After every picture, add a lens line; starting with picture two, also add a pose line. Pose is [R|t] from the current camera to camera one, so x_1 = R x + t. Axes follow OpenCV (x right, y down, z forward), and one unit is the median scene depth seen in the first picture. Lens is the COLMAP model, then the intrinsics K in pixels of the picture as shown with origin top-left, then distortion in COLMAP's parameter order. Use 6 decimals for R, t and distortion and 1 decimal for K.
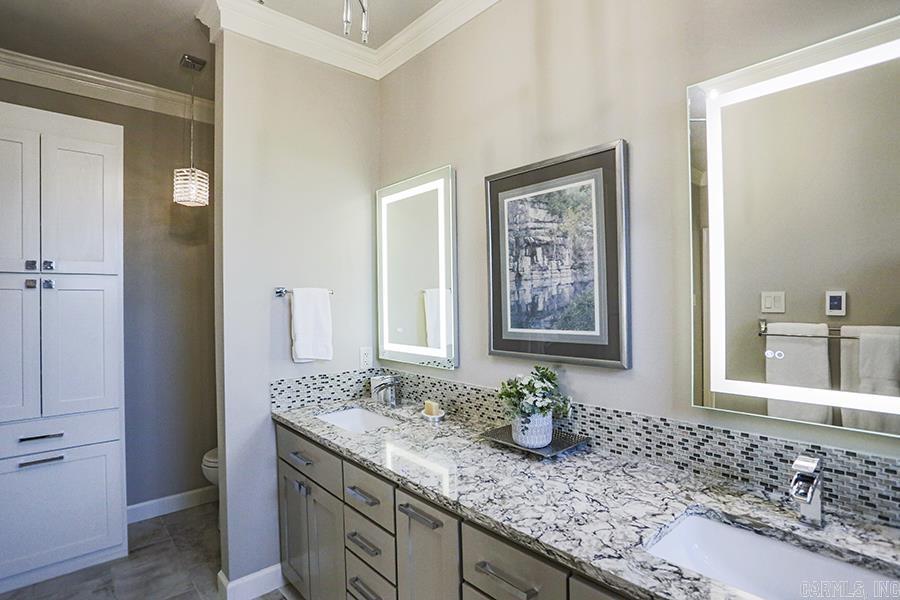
lens RADIAL K [[458.5, 0, 447.5], [0, 458.5, 299.9], [0, 0, 1]] dist [-0.073947, 0.001186]
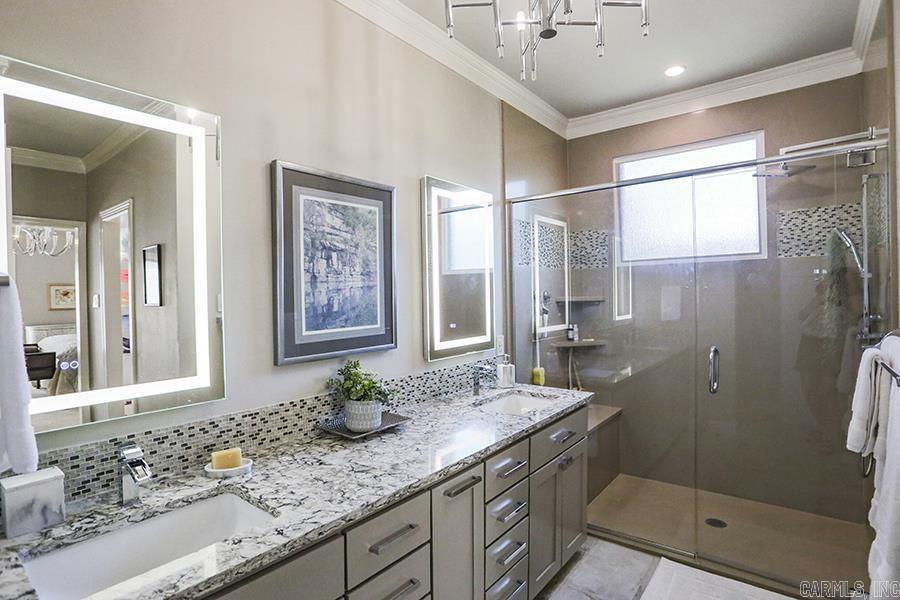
lens RADIAL K [[458.5, 0, 447.5], [0, 458.5, 299.9], [0, 0, 1]] dist [-0.073947, 0.001186]
pose [[-0.174123, -0.002956, 0.984720, -0.895494], [0.014166, 0.999885, 0.005506, -0.005527], [-0.984622, 0.014908, -0.174061, 0.921067]]
